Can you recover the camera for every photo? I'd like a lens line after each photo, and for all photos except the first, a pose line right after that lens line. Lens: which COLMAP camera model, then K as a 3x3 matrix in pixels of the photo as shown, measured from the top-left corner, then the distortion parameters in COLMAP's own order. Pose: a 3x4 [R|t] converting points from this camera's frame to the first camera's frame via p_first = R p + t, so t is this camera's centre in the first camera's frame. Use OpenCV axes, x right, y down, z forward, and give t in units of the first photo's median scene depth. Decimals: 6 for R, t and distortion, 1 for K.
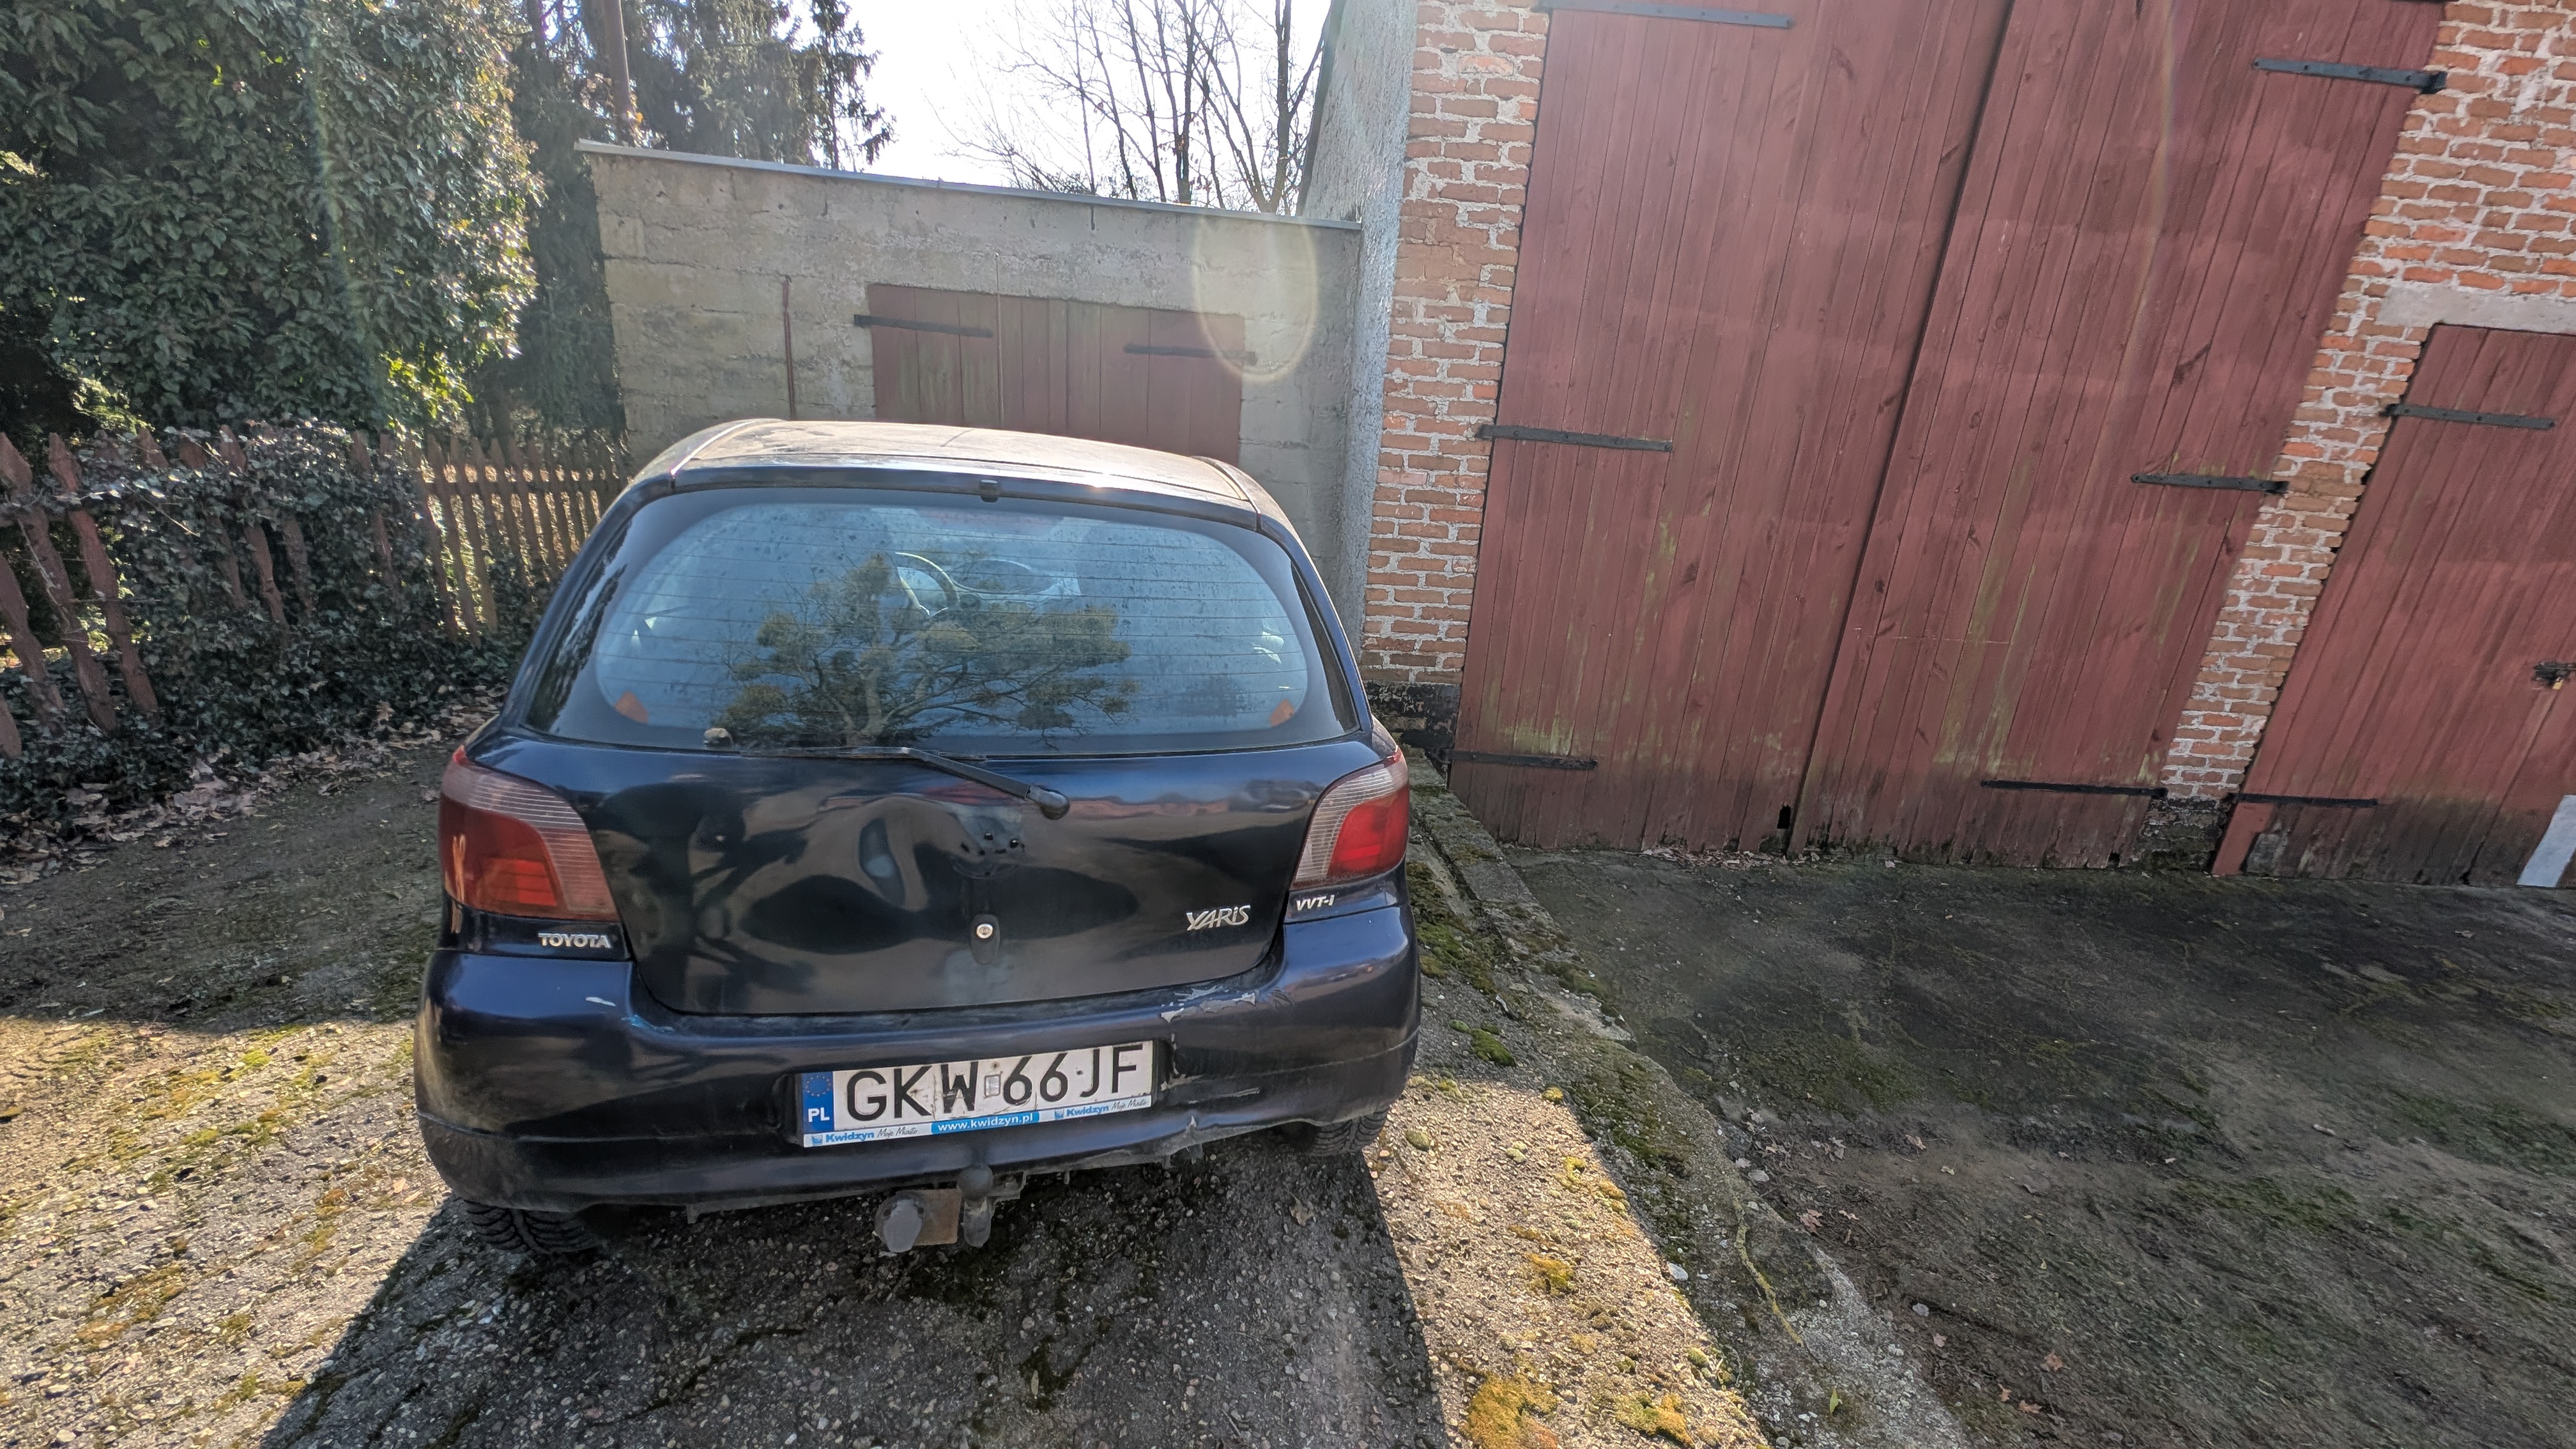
lens RADIAL K [[976.0, 0, 1299.4], [0, 976.0, 731.7], [0, 0, 1]] dist [-0.002126, -0.000528]
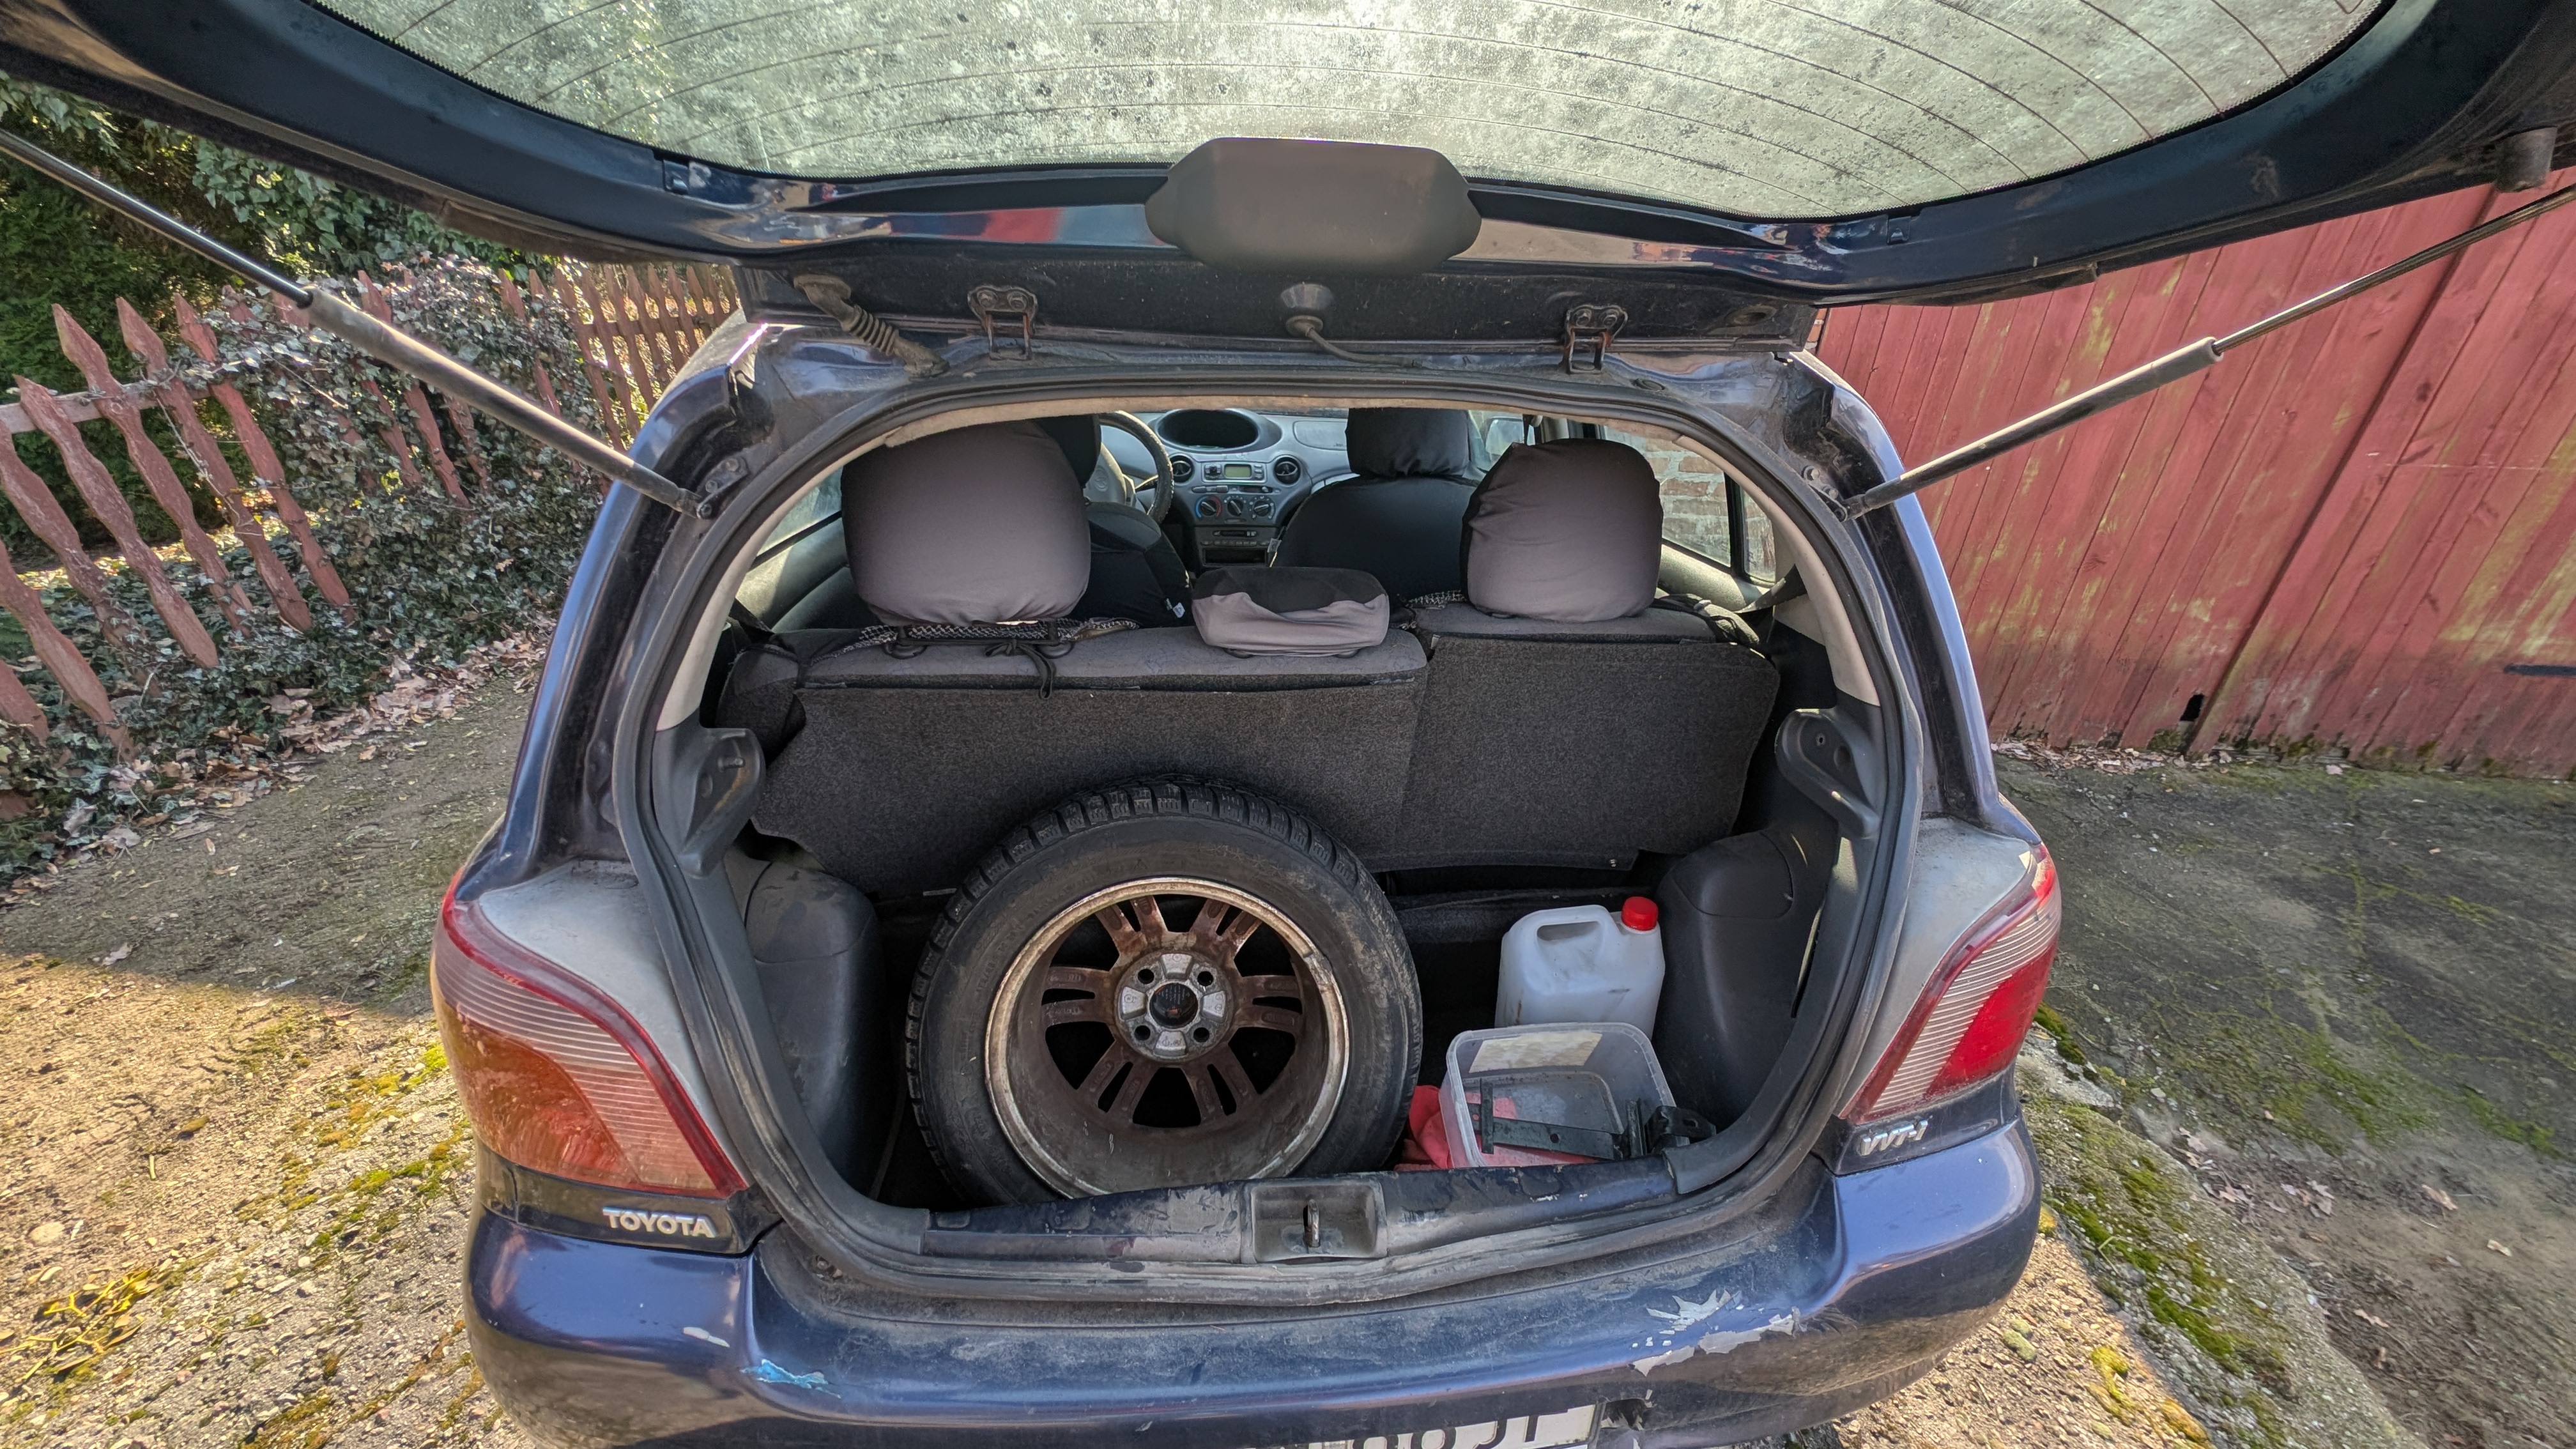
lens RADIAL K [[976.0, 0, 1299.8], [0, 976.0, 736.6], [0, 0, 1]] dist [-0.002126, -0.000528]
pose [[0.985211, 0.028575, -0.168948, -0.102163], [0.005406, 0.980321, 0.197334, -0.070162], [0.171262, -0.195329, 0.965669, 0.209149]]
